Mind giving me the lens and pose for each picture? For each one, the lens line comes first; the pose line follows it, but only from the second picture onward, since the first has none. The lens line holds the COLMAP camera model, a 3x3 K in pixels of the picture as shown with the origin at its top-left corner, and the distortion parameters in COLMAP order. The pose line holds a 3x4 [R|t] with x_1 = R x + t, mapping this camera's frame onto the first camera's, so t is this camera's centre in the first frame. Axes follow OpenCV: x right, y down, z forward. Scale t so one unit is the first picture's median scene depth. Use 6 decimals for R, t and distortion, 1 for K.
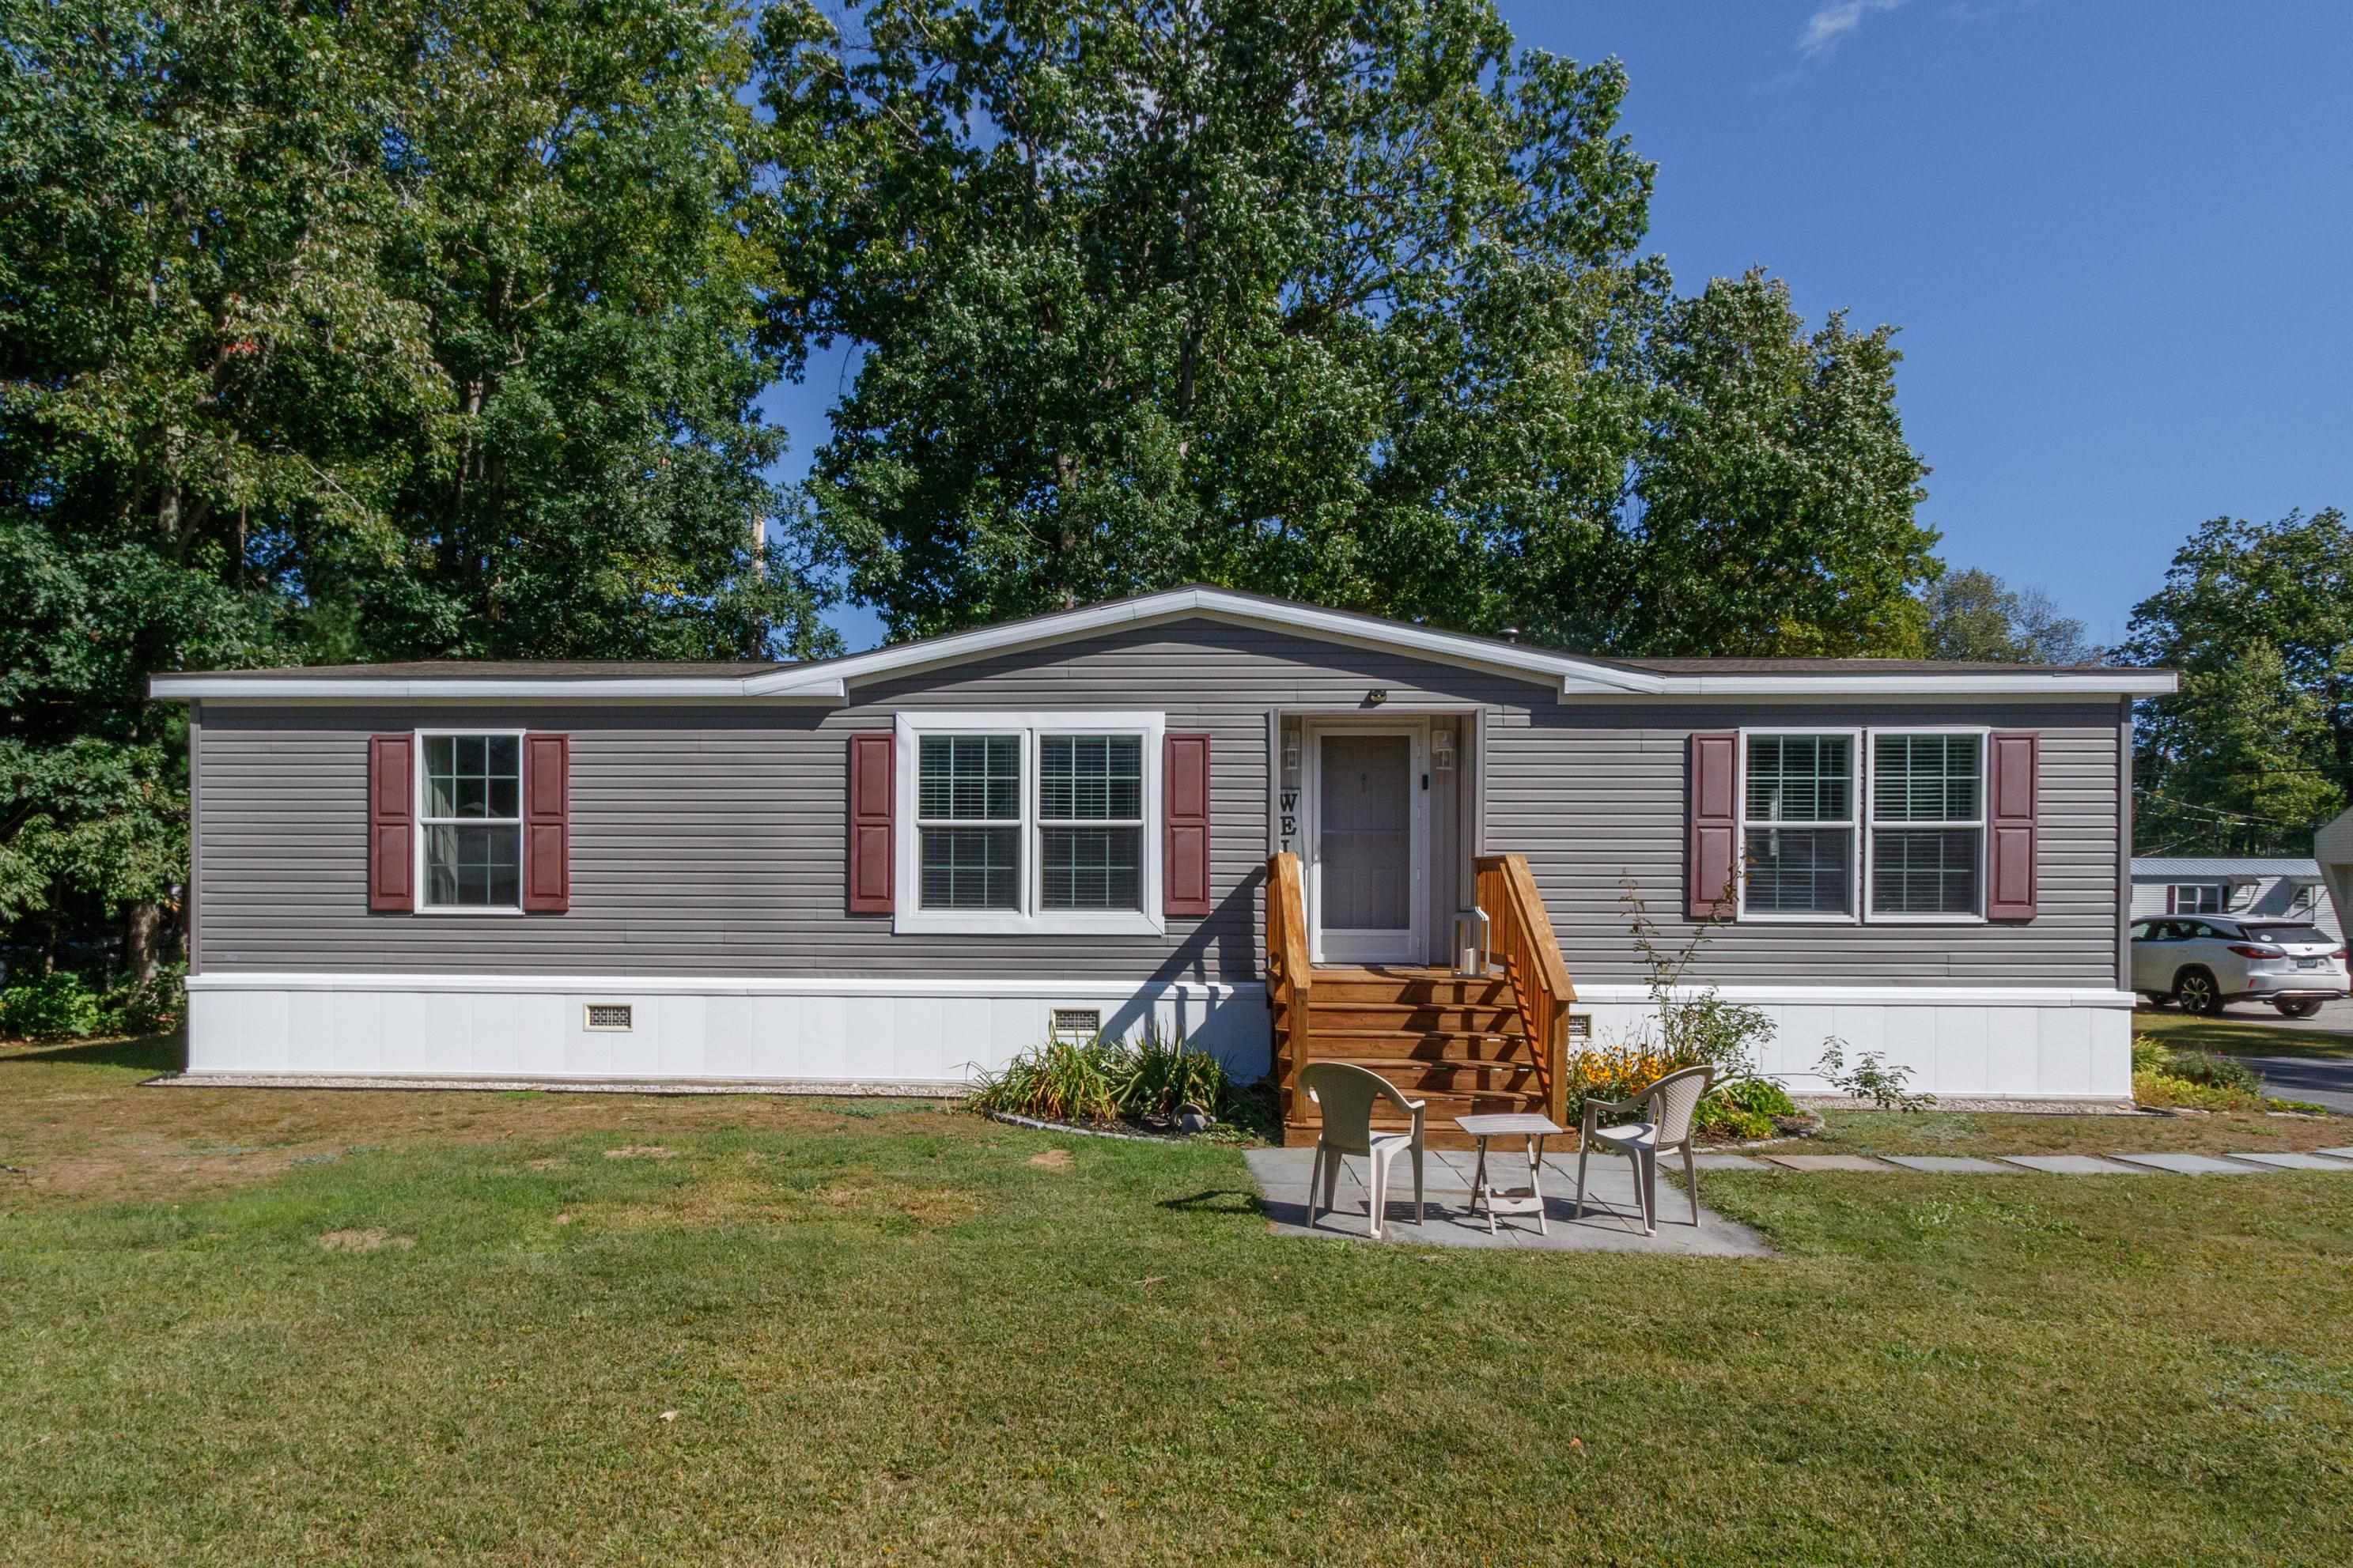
lens RADIAL K [[1083.2, 0, 1176.8], [0, 1083.2, 957.8], [0, 0, 1]] dist [0.001993, 0.000525]
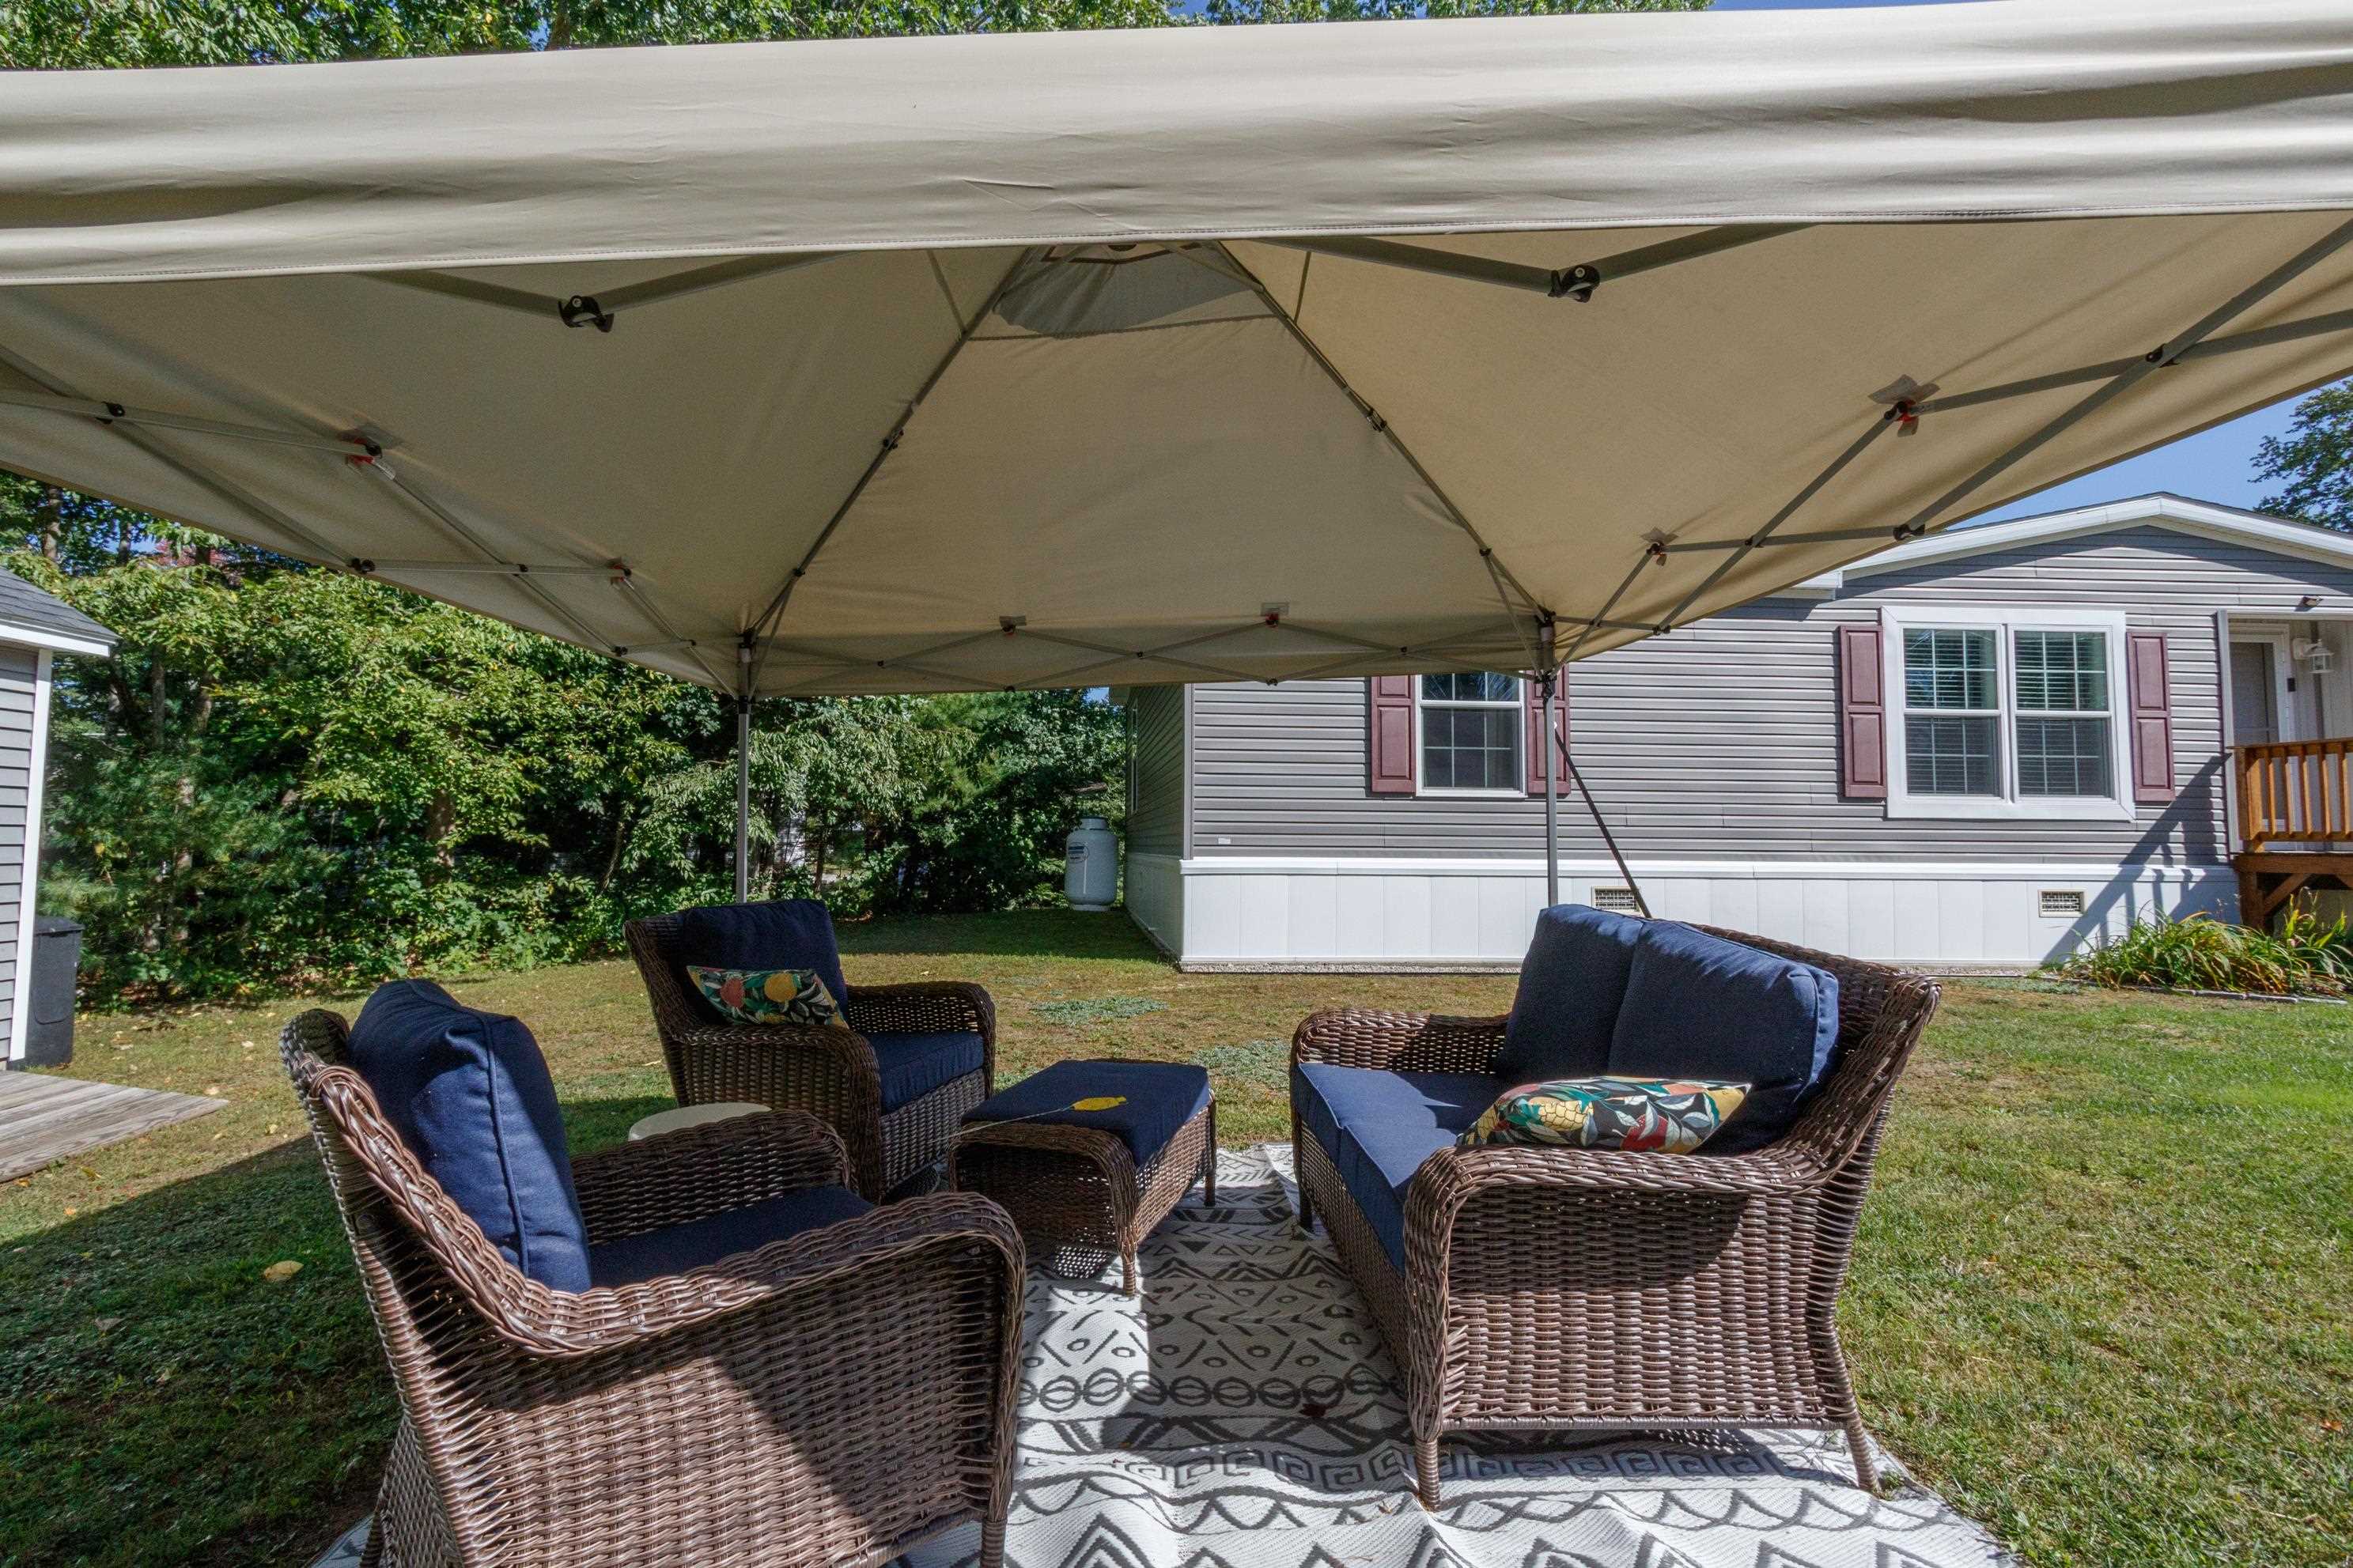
lens RADIAL K [[1083.4, 0, 1110.2], [0, 1083.4, 785.0], [0, 0, 1]] dist [0.000087, 0.001454]
pose [[0.995044, 0.005988, 0.099260, -1.107255], [-0.001700, 0.999064, -0.043230, -0.008093], [-0.099425, 0.042847, 0.994122, 0.045686]]
